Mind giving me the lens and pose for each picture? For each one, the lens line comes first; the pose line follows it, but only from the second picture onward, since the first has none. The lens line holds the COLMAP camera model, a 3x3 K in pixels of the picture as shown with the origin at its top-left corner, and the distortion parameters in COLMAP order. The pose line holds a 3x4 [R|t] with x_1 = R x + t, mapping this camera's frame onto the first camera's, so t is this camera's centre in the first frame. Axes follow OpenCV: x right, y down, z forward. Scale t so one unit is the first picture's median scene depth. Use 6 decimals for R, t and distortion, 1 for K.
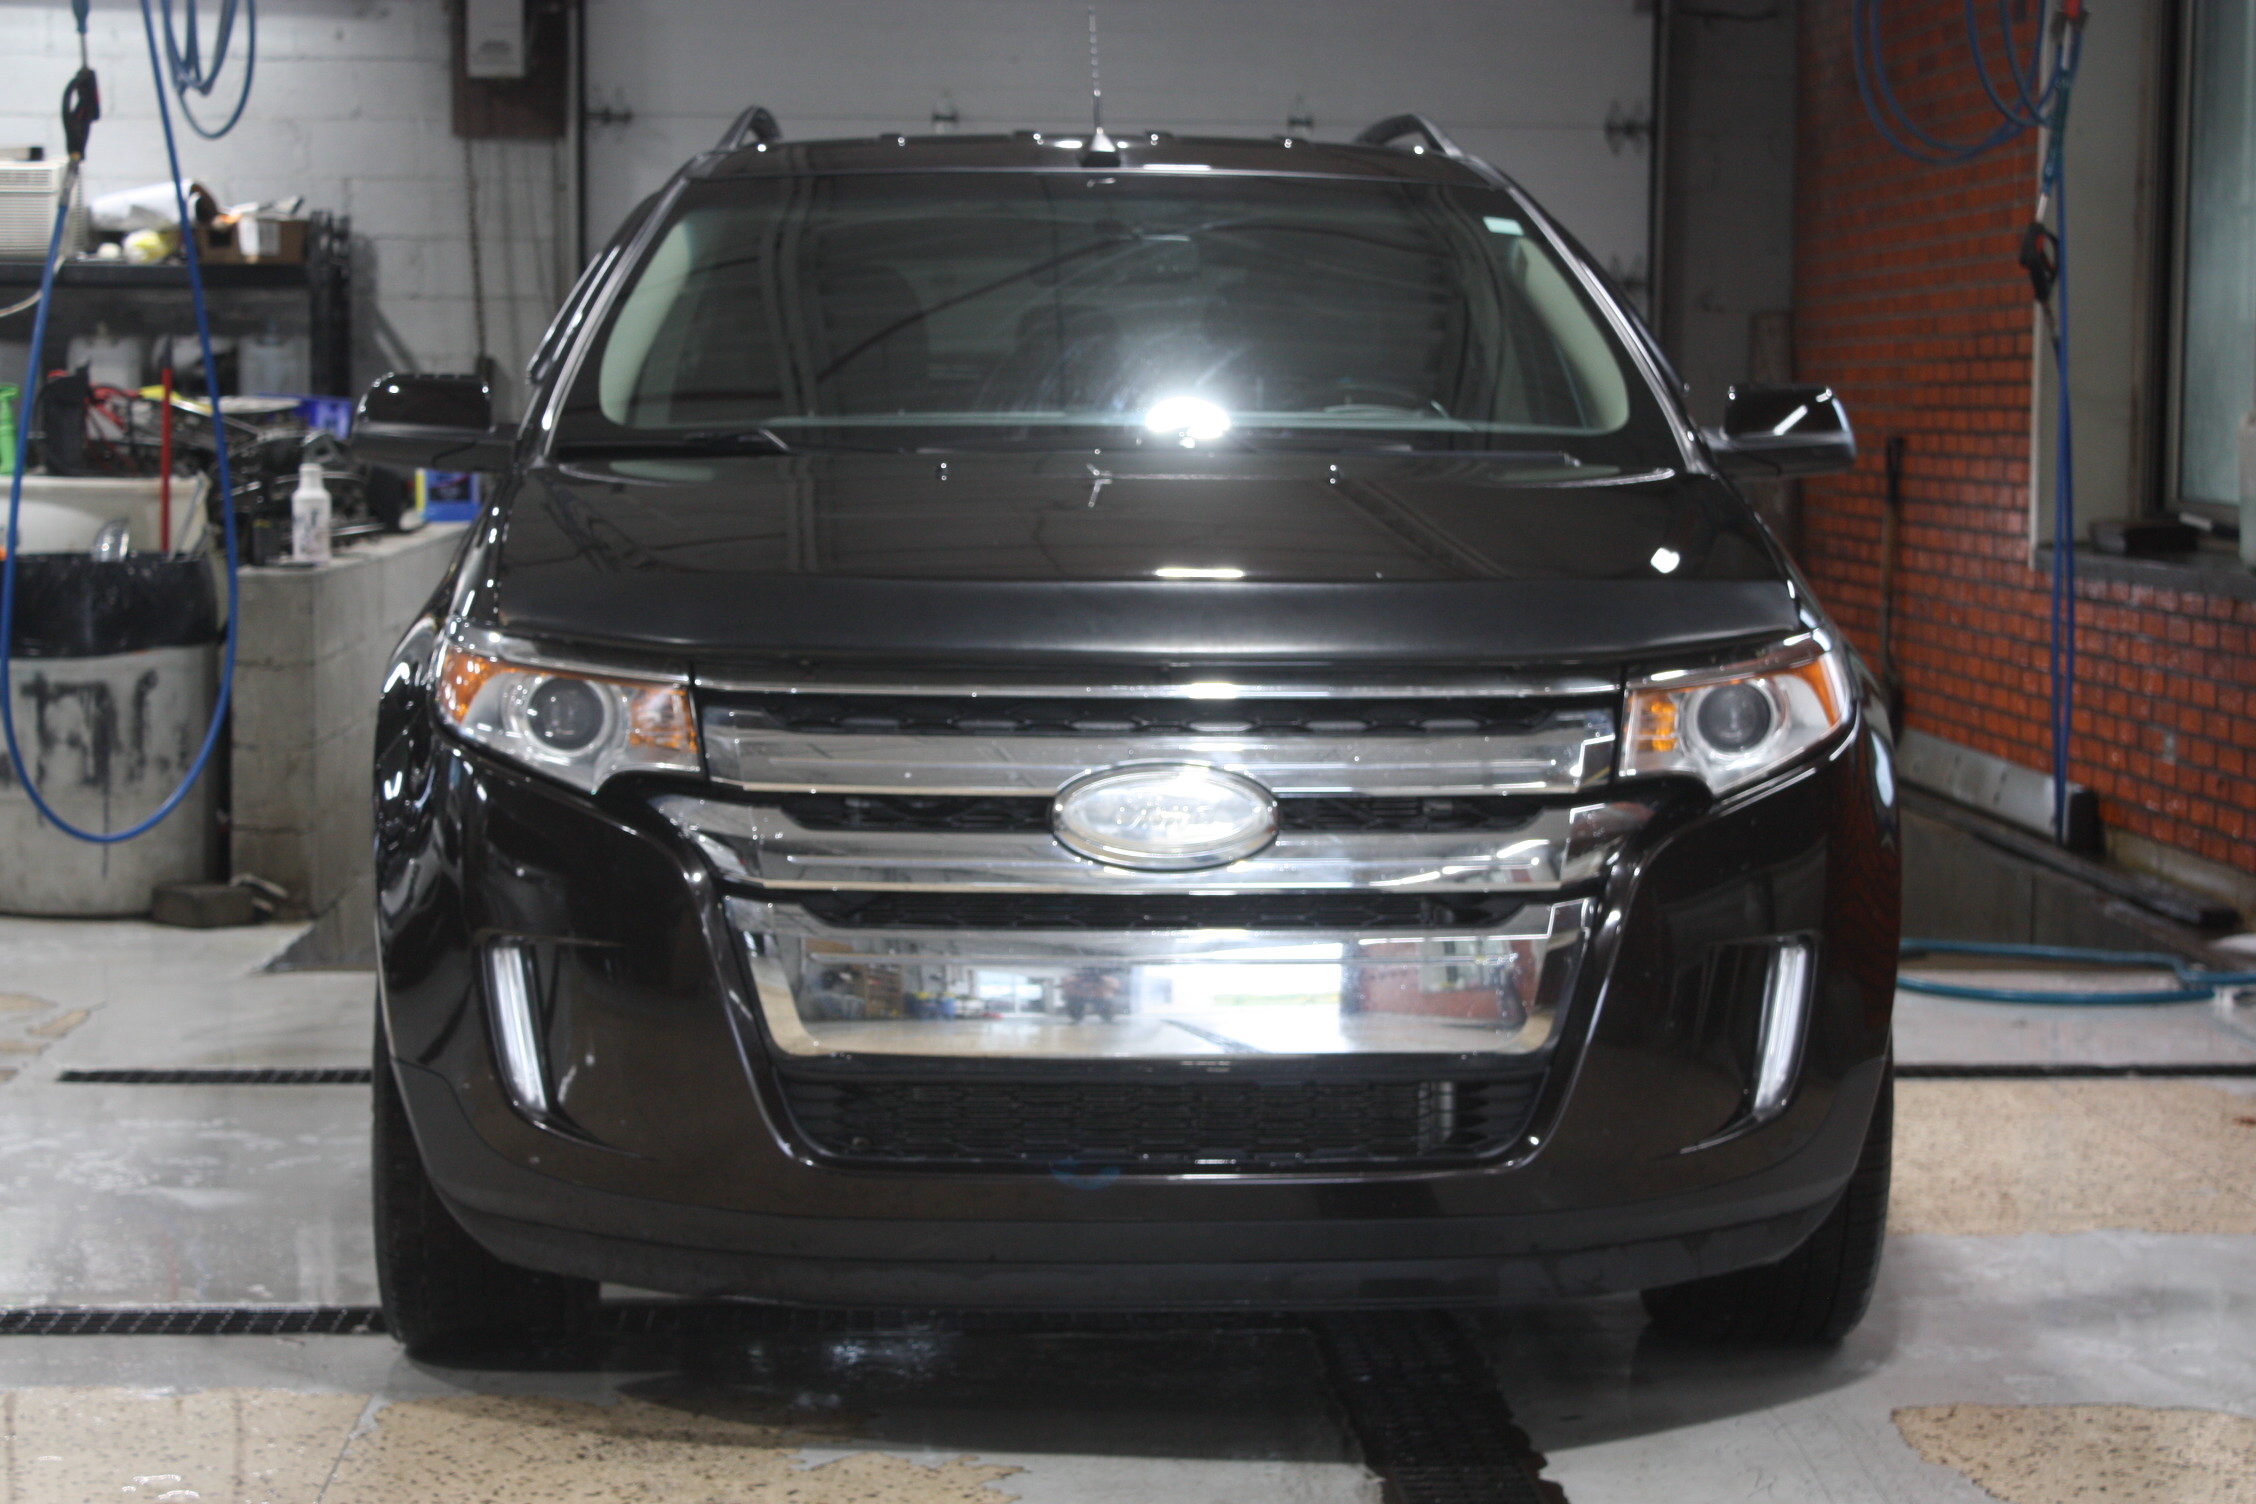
lens RADIAL K [[4619.4, 0, 1128.0], [0, 4619.4, 752.0], [0, 0, 1]] dist [0.073754, 0.286933]
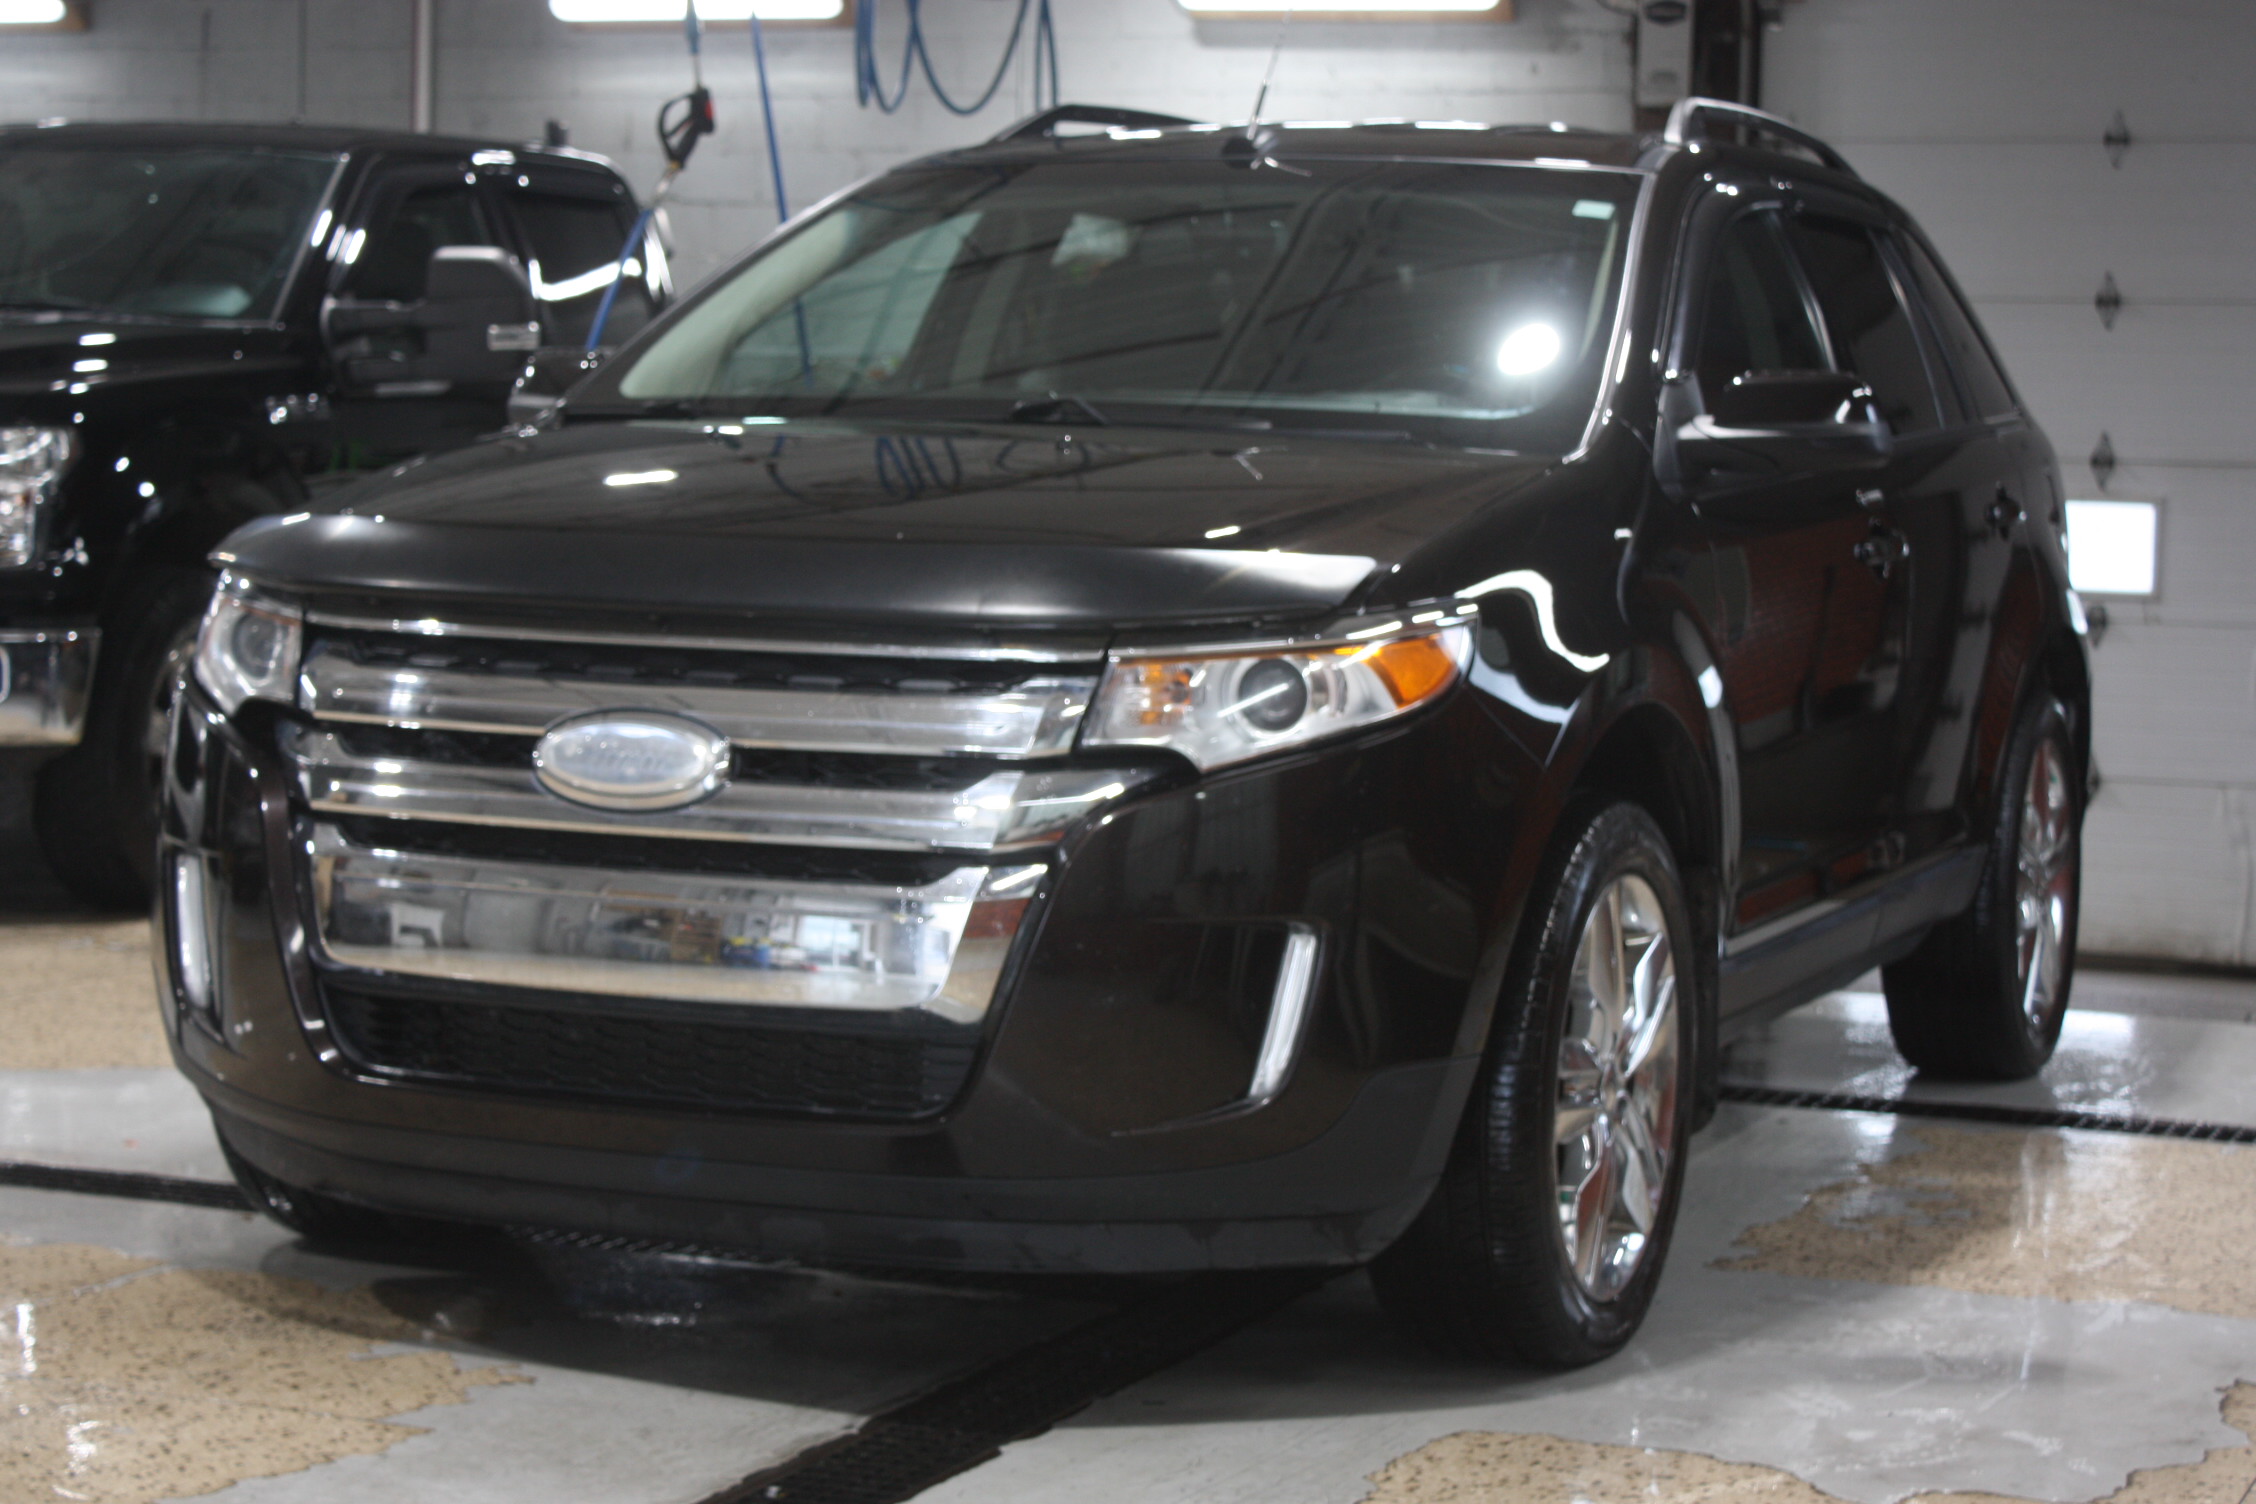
lens RADIAL K [[4607.9, 0, 1128.0], [0, 4607.9, 752.0], [0, 0, 1]] dist [0.004400, 0.158942]
pose [[0.902081, 0.045888, -0.429119, 0.476813], [-0.051420, 0.998676, -0.001301, 0.006845], [0.428492, 0.023239, 0.903247, 0.102710]]
